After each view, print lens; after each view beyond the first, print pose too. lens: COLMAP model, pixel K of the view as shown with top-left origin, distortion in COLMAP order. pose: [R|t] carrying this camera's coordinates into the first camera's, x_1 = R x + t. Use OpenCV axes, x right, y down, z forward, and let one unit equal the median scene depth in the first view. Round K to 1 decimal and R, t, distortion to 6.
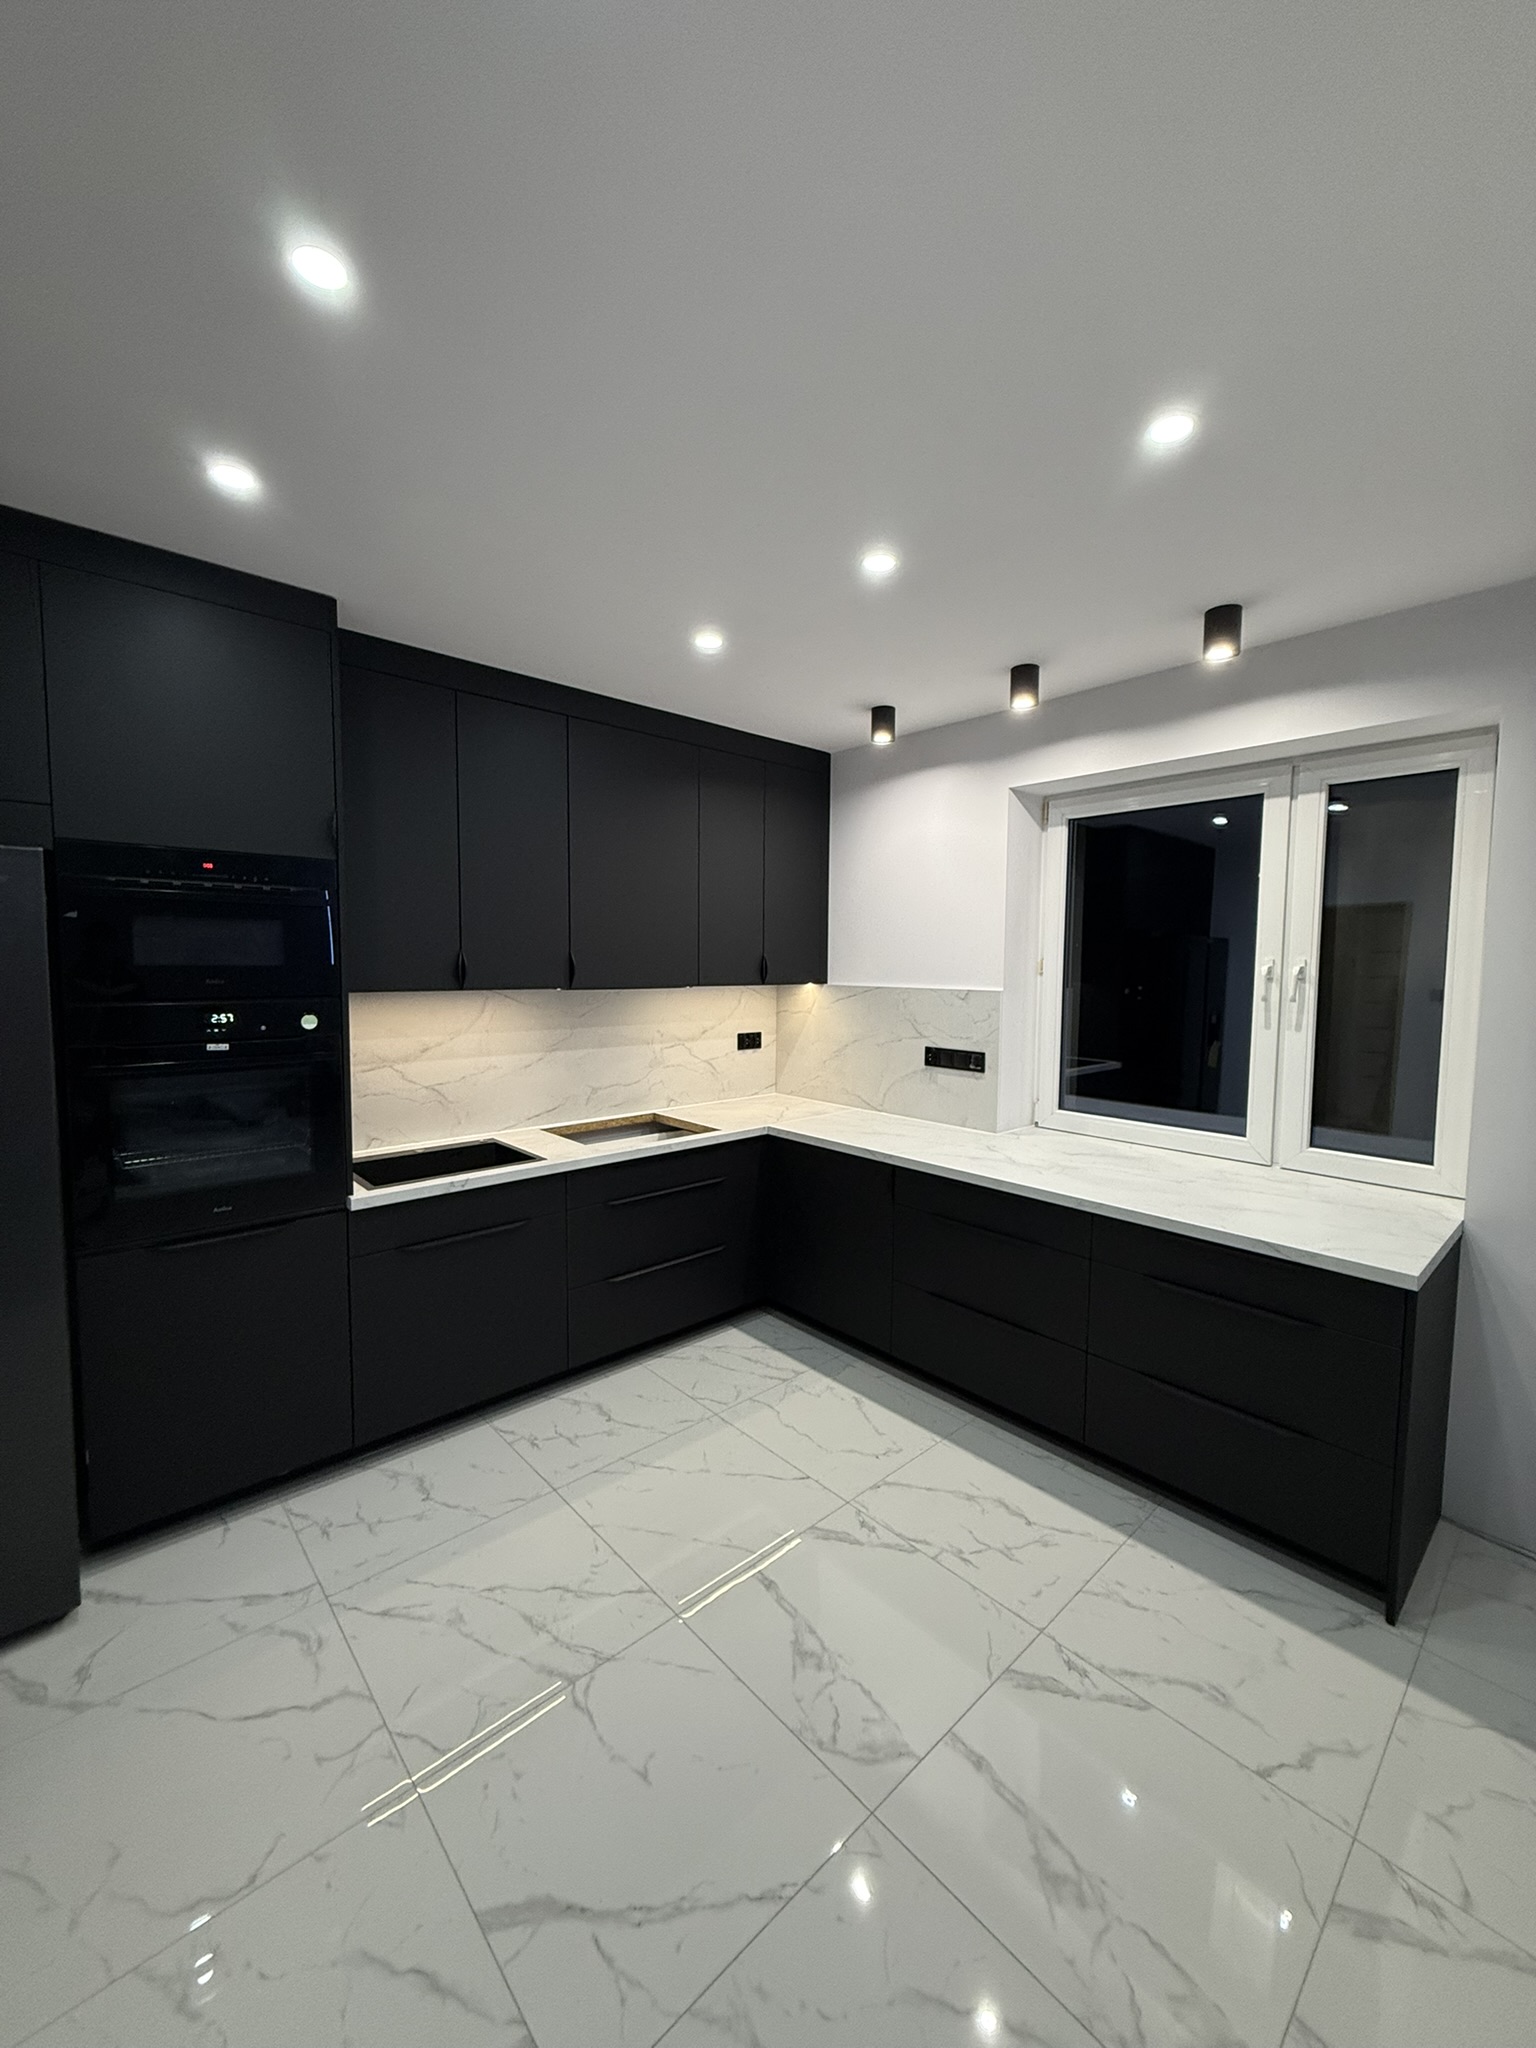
lens RADIAL K [[811.0, 0, 767.0], [0, 811.0, 1018.0], [0, 0, 1]] dist [-0.001576, 0.000143]
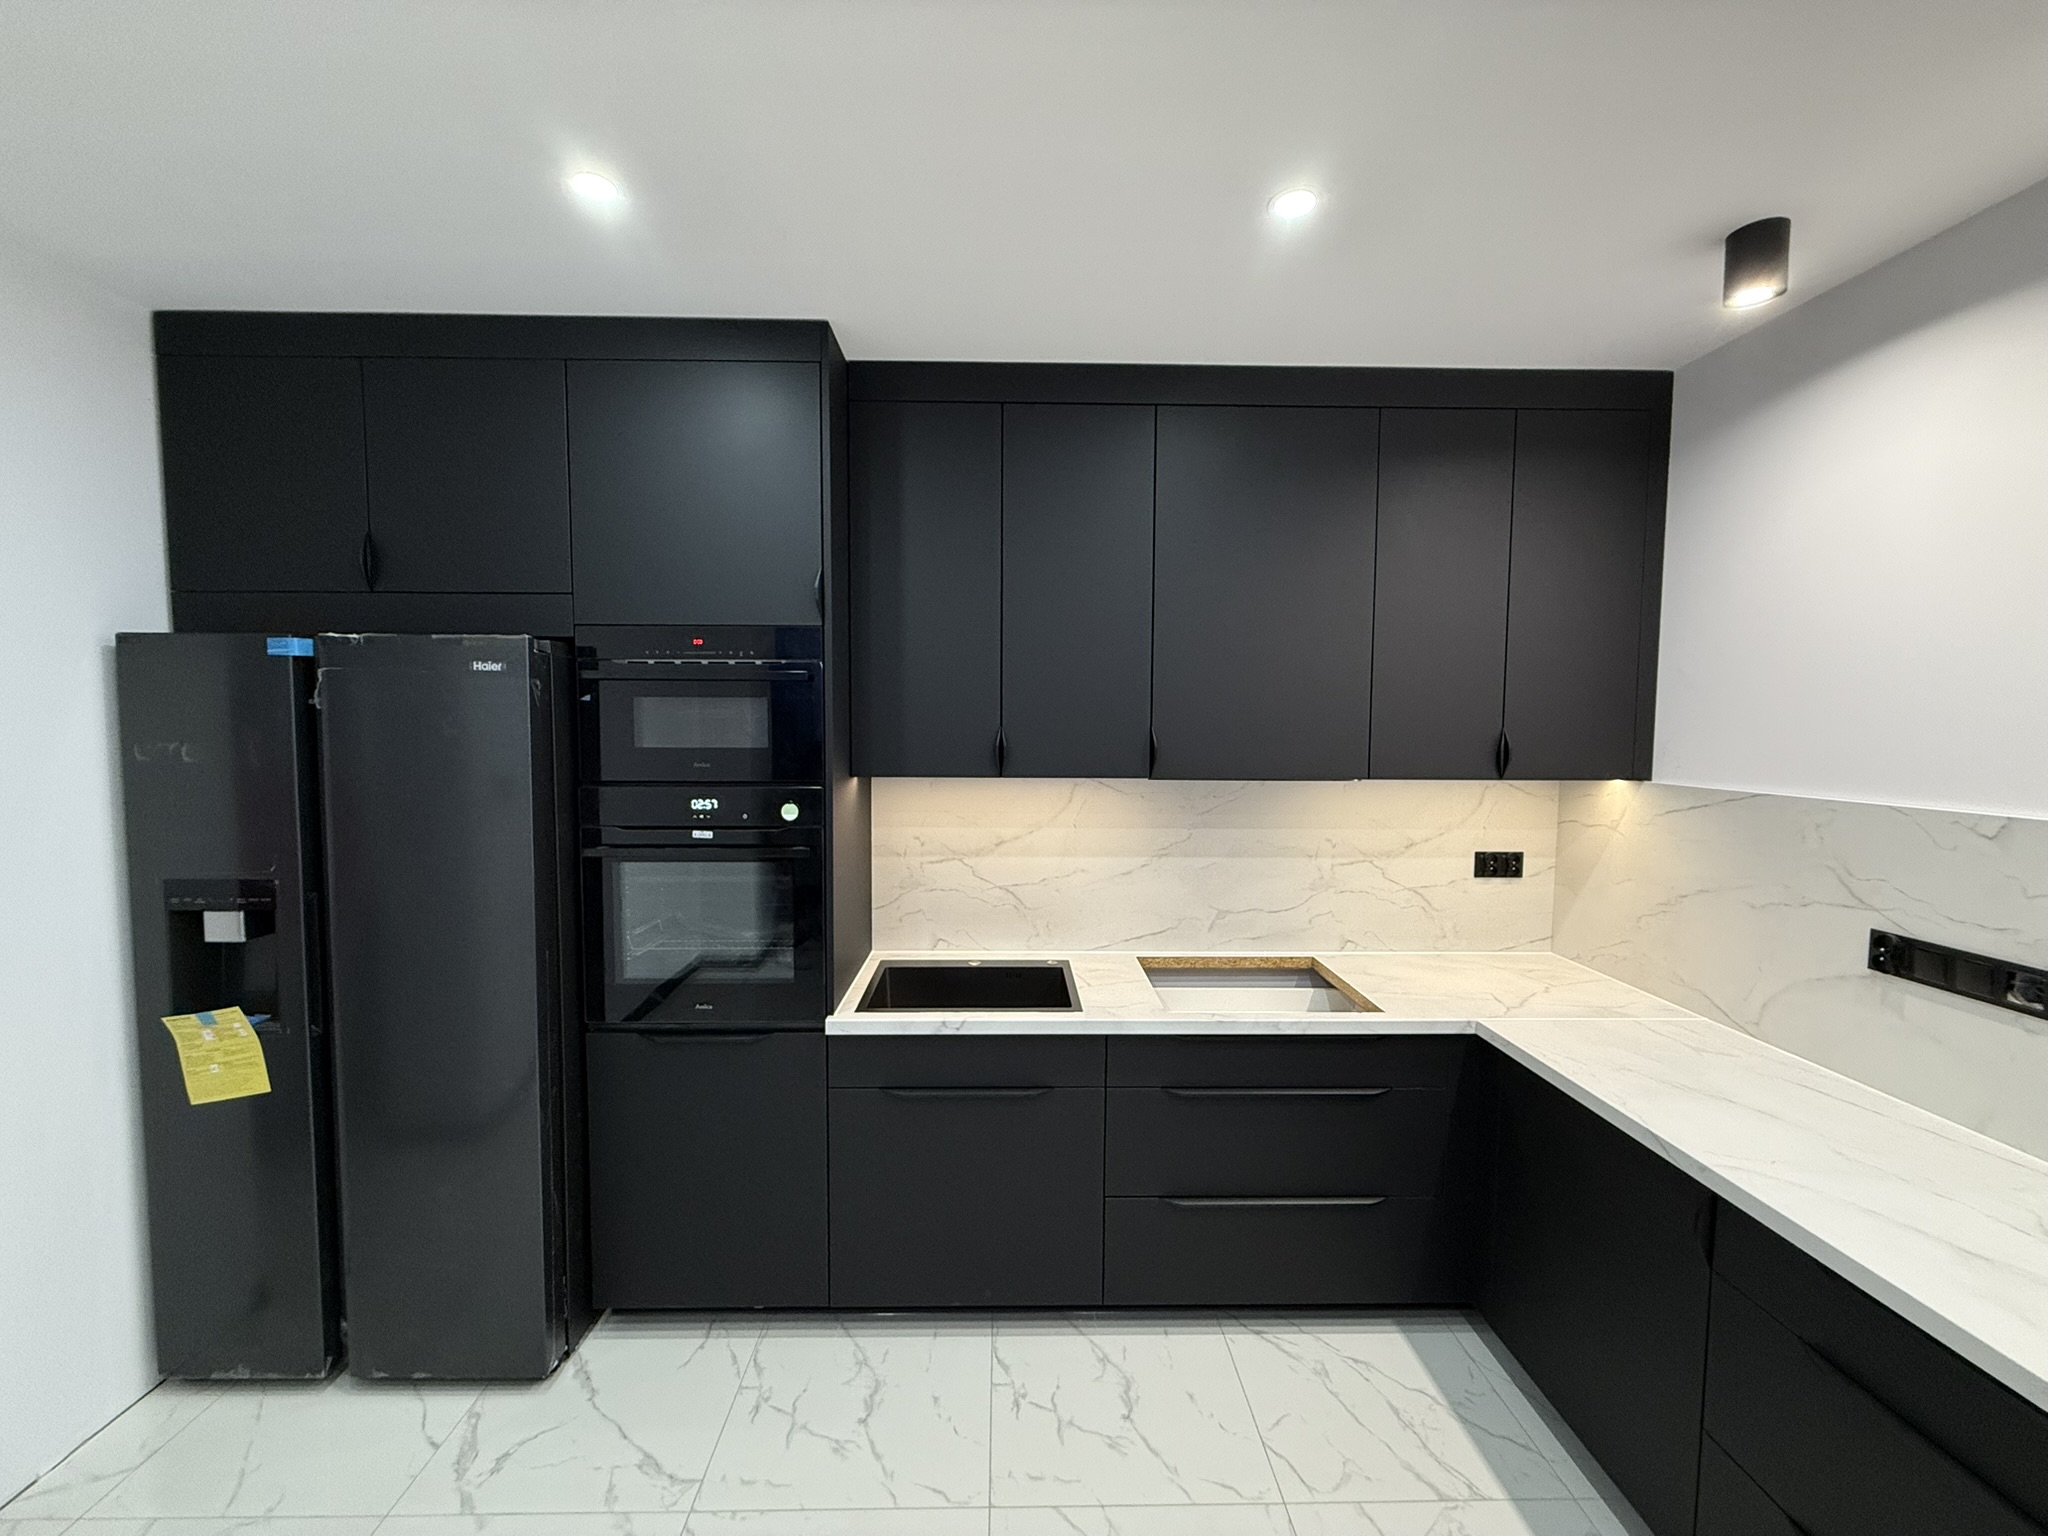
lens RADIAL K [[811.0, 0, 1018.7], [0, 811.0, 768.7], [0, 0, 1]] dist [-0.001576, 0.000143]
pose [[0.752811, 0.036014, -0.657251, 0.147686], [-0.046083, 0.998936, 0.001953, -0.041201], [0.656622, 0.028818, 0.753669, 0.368976]]
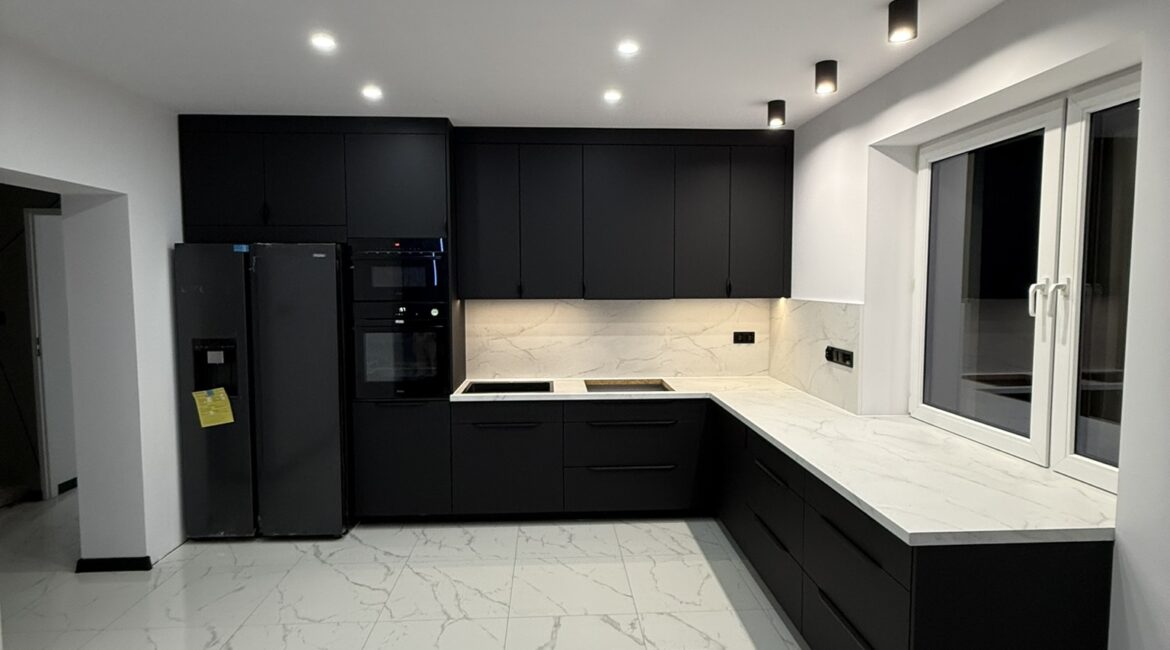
lens RADIAL K [[617.3, 0, 583.9], [0, 617.3, 320.0], [0, 0, 1]] dist [-0.000784, 0.000303]
pose [[0.776258, 0.030618, -0.629671, 0.598757], [-0.035445, 0.999360, 0.004897, 0.002552], [0.629418, 0.018517, 0.776846, -0.035916]]
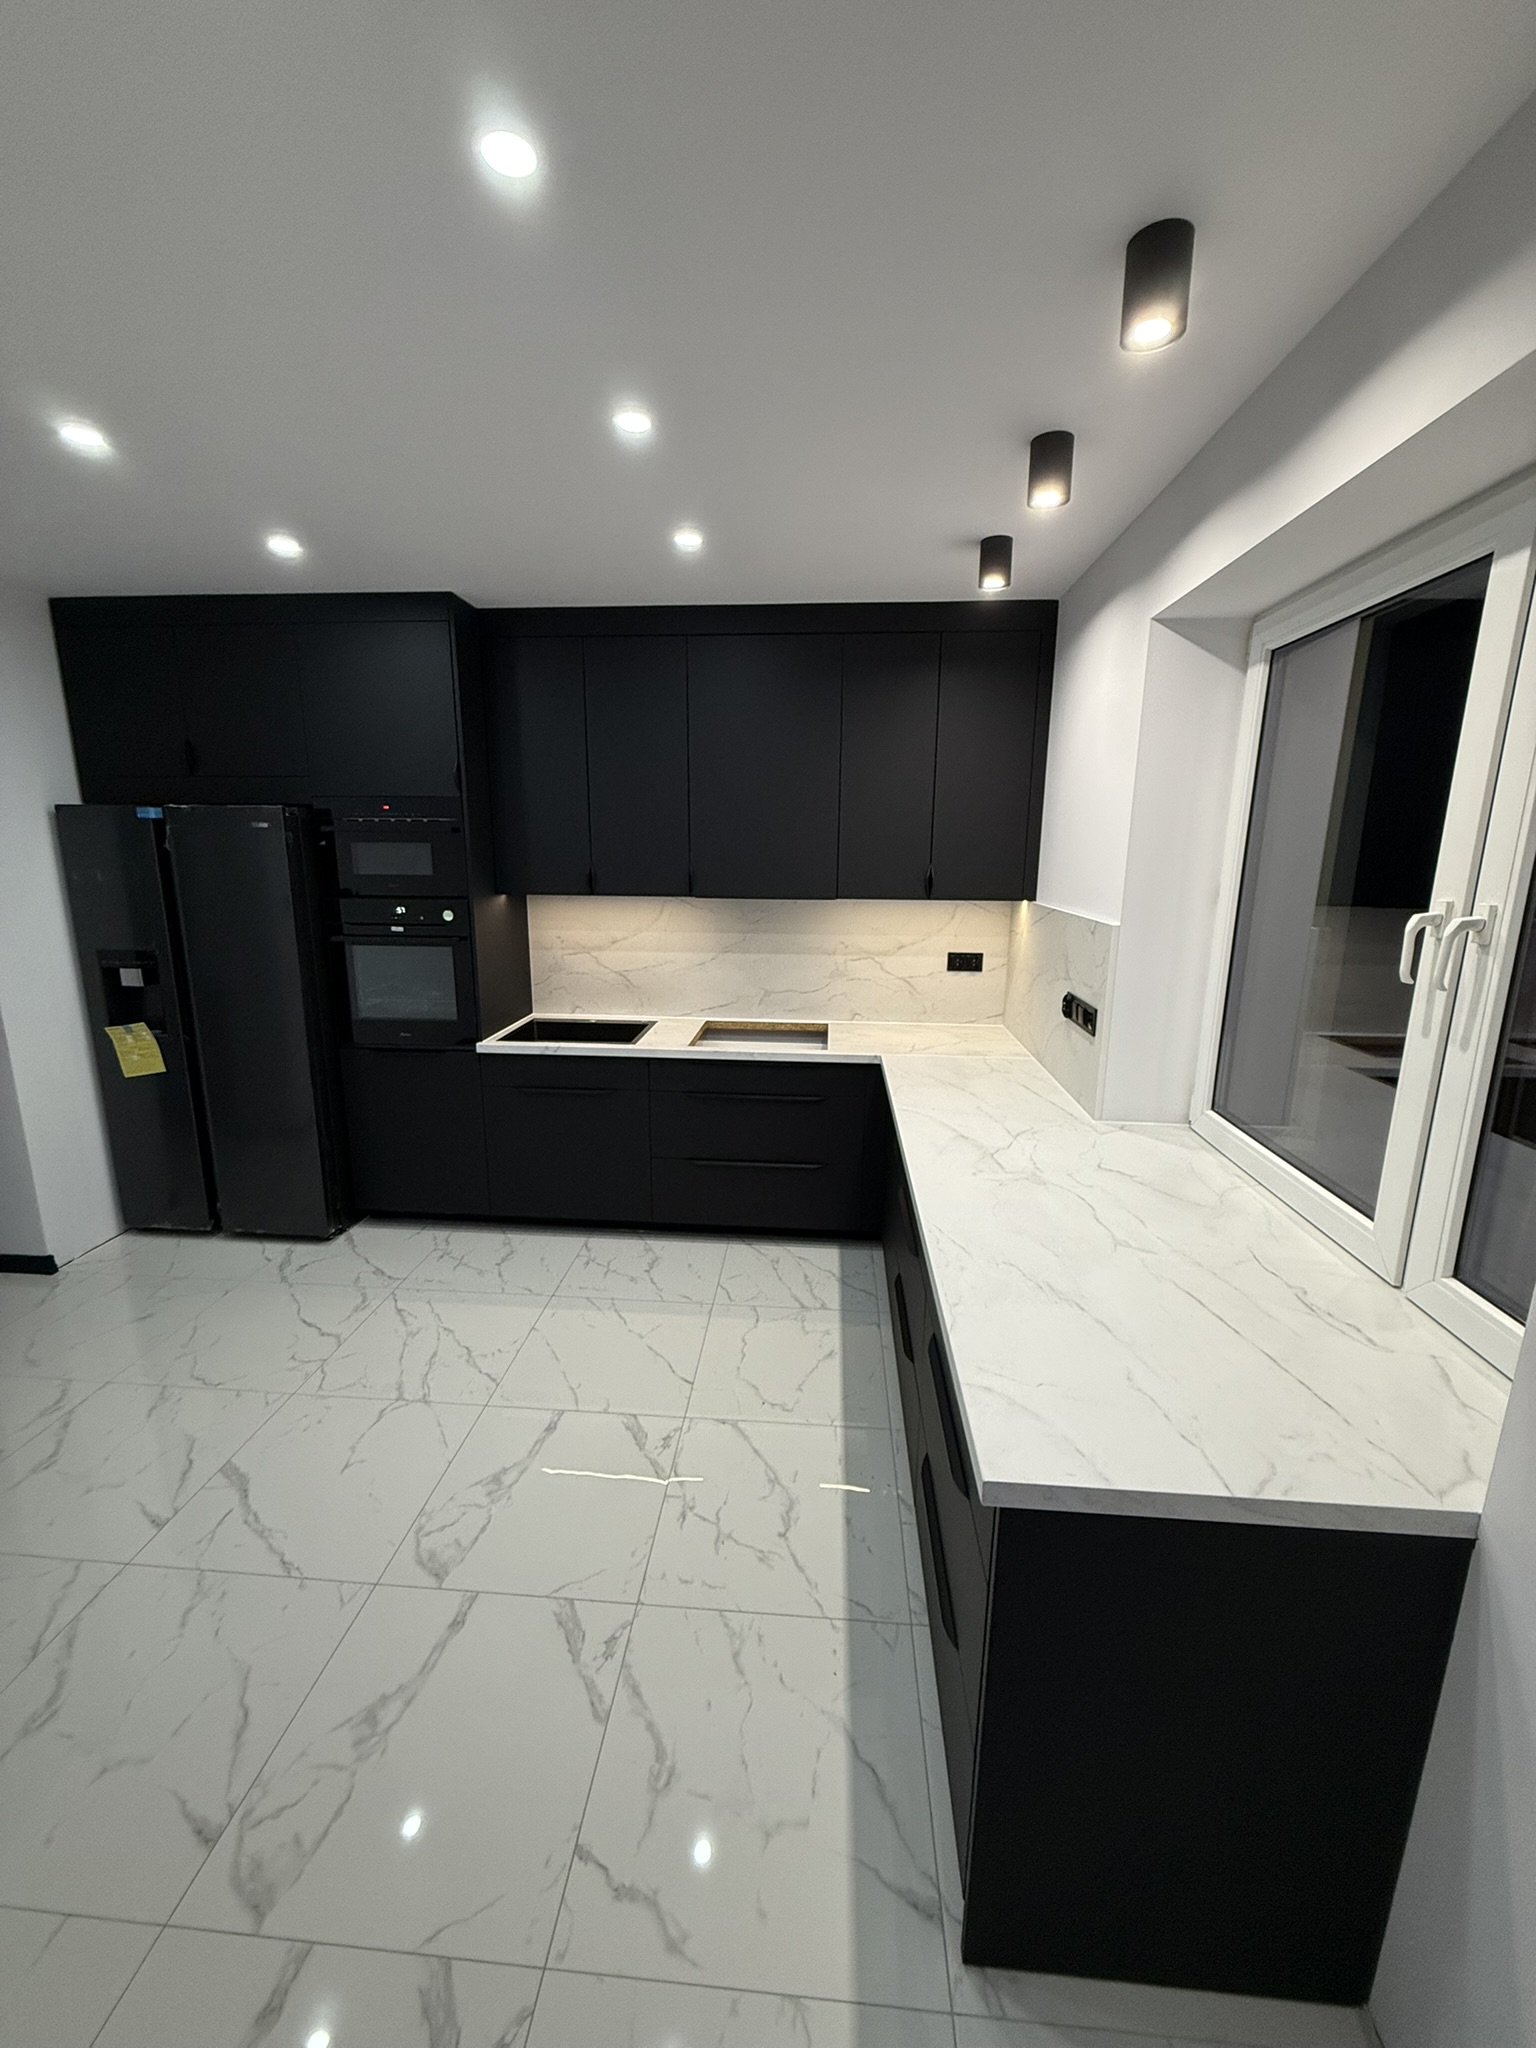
lens RADIAL K [[811.0, 0, 767.0], [0, 811.0, 1018.0], [0, 0, 1]] dist [-0.001576, 0.000143]
pose [[0.687672, 0.149721, -0.710416, 0.630987], [-0.053363, 0.986282, 0.156206, -0.051566], [0.724058, -0.069509, 0.686228, 0.310606]]
